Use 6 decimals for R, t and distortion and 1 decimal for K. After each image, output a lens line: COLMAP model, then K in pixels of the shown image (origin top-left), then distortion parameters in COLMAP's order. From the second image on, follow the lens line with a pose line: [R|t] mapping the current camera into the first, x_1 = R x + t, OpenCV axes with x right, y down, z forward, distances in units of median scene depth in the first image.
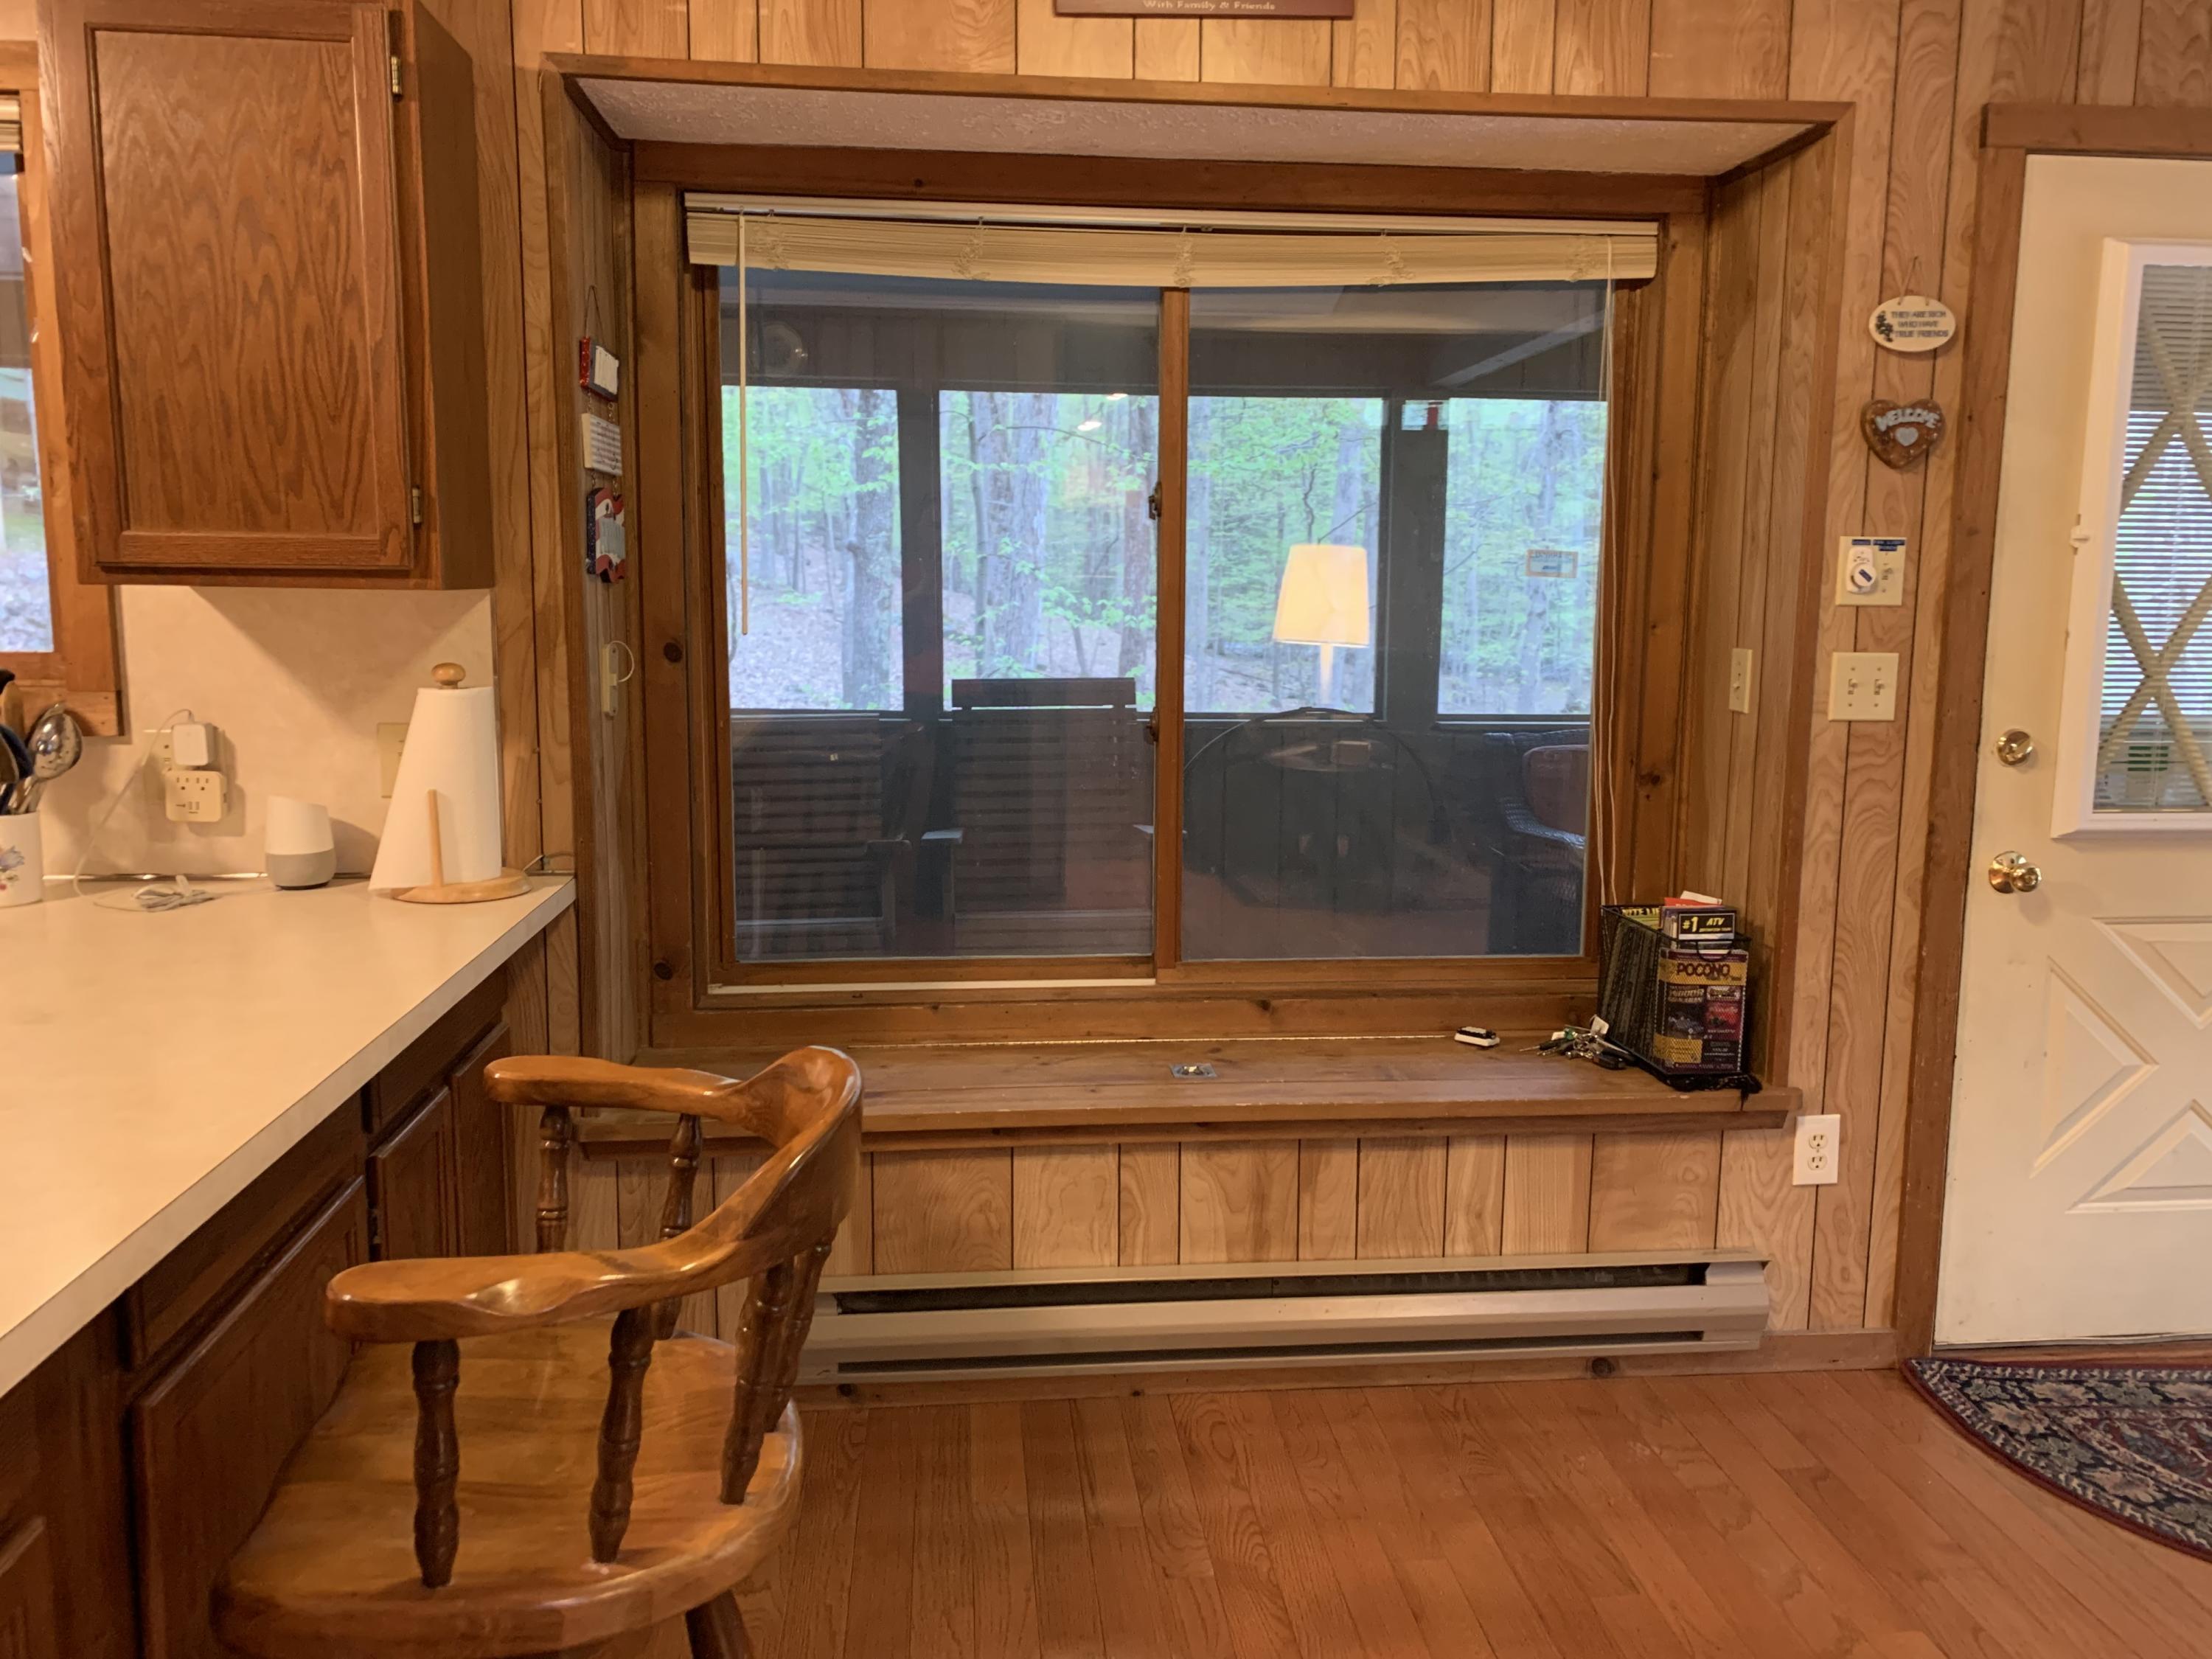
lens RADIAL K [[1695.5, 0, 1118.9], [0, 1695.5, 812.5], [0, 0, 1]] dist [0.017075, 0.001539]
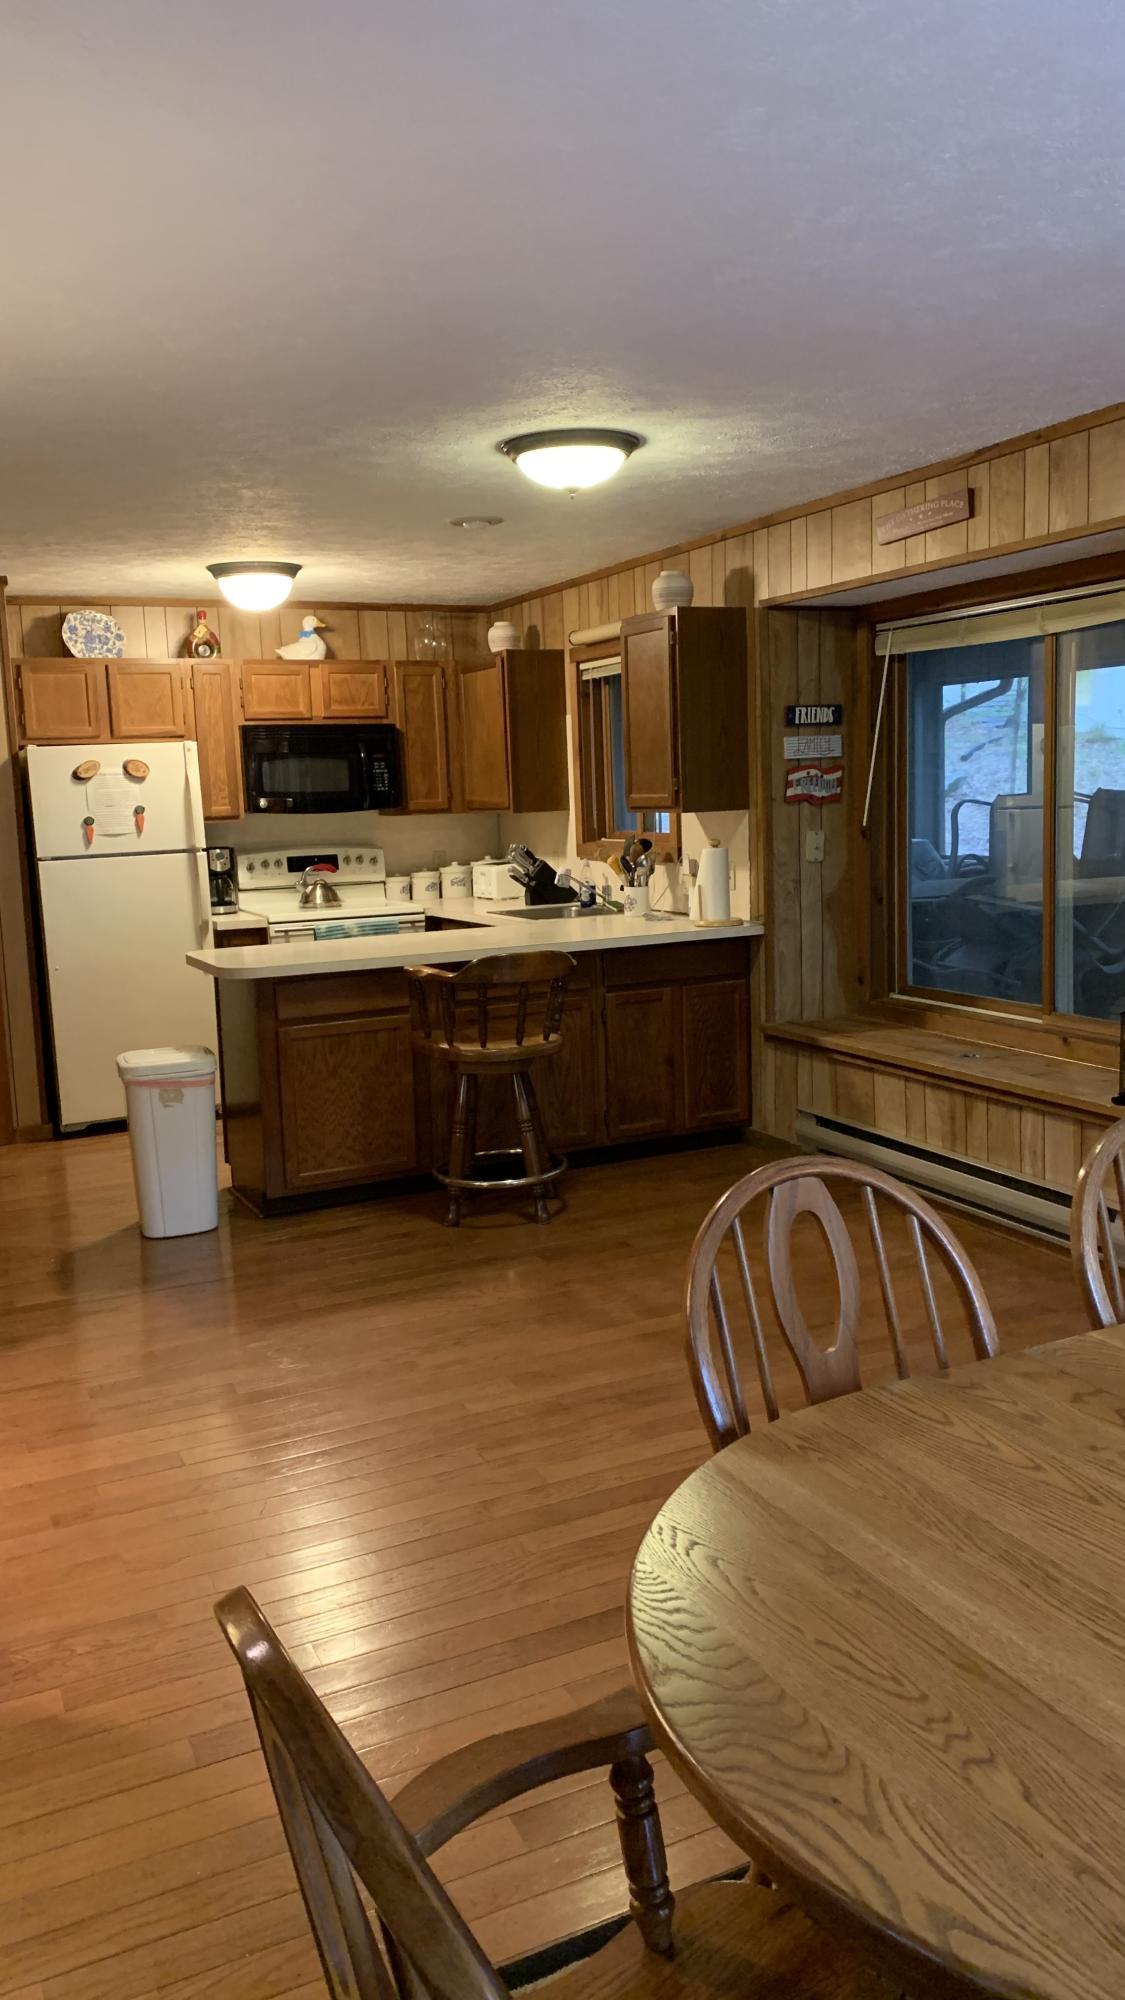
lens RADIAL K [[1505.7, 0, 566.0], [0, 1505.7, 996.7], [0, 0, 1]] dist [-0.059942, 0.111537]
pose [[0.326364, 0.111510, -0.938644, 1.600196], [-0.085822, 0.992411, 0.088057, -0.024713], [0.941340, 0.051817, 0.333457, 0.002467]]
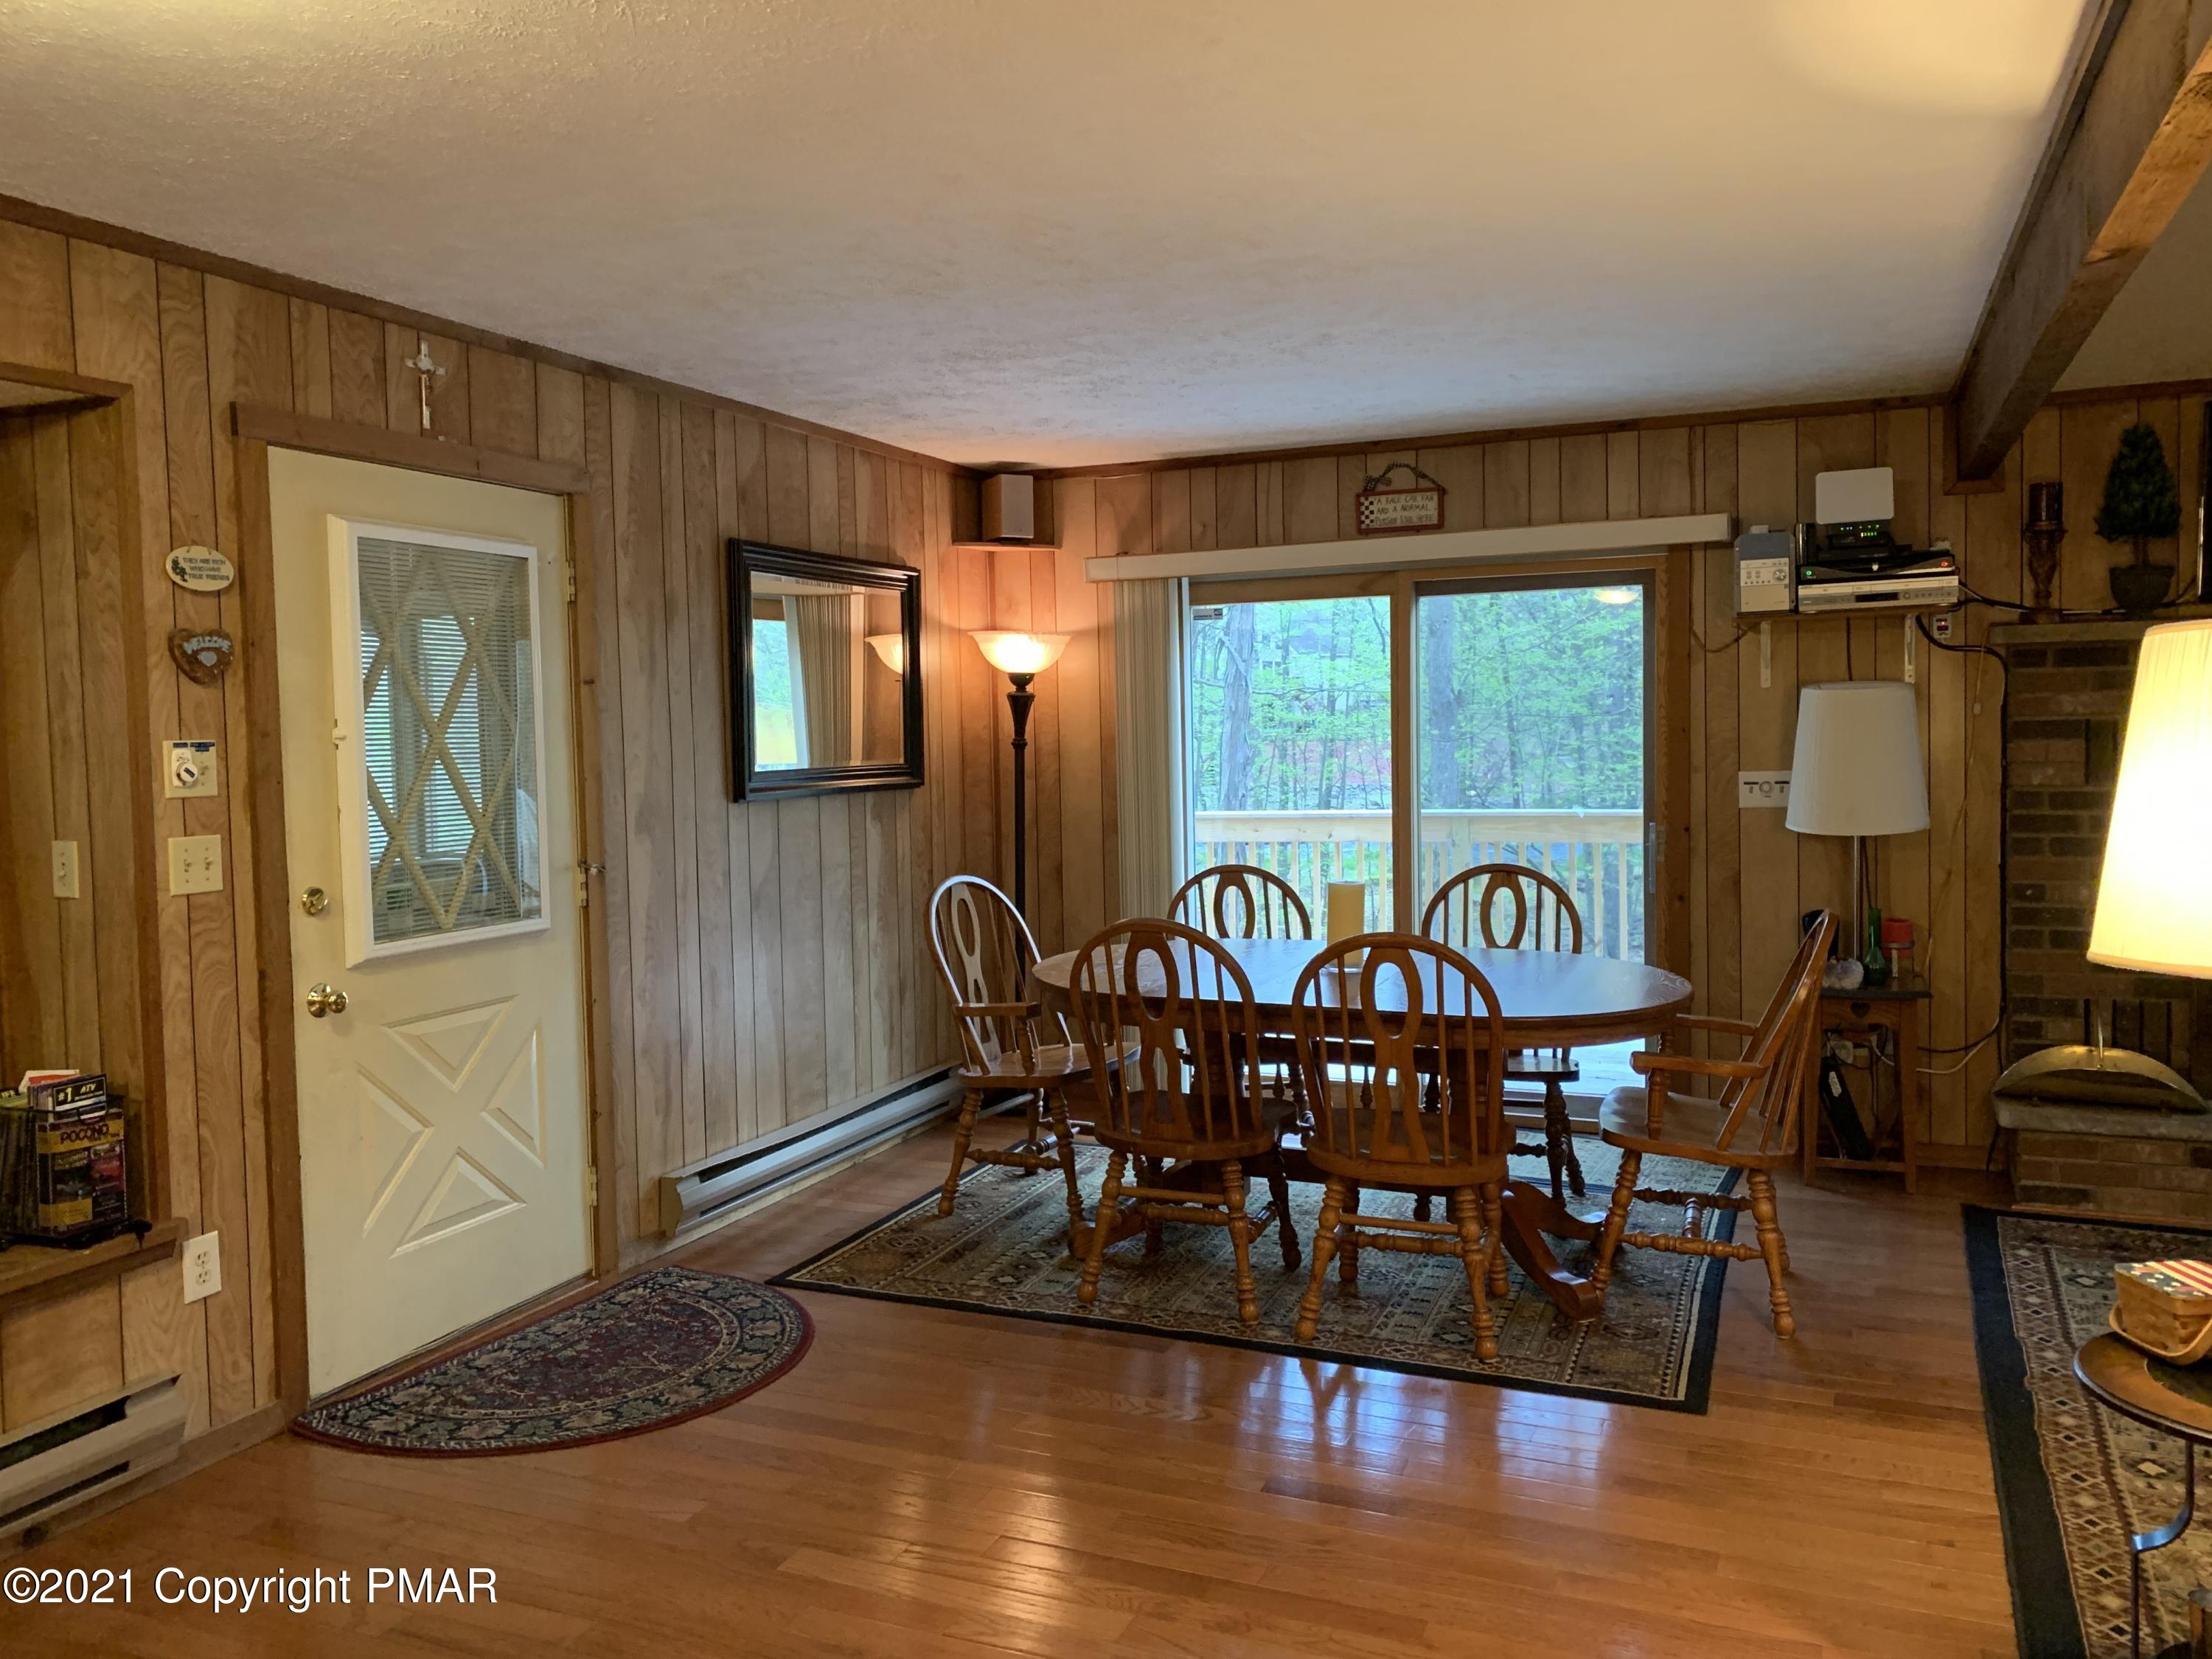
lens RADIAL K [[1695.5, 0, 1118.9], [0, 1695.5, 812.5], [0, 0, 1]] dist [0.017075, 0.001539]
pose [[0.480381, -0.064820, 0.874662, -0.288054], [0.140488, 0.990075, -0.003786, -0.014832], [-0.865735, 0.124698, 0.484719, -0.138051]]
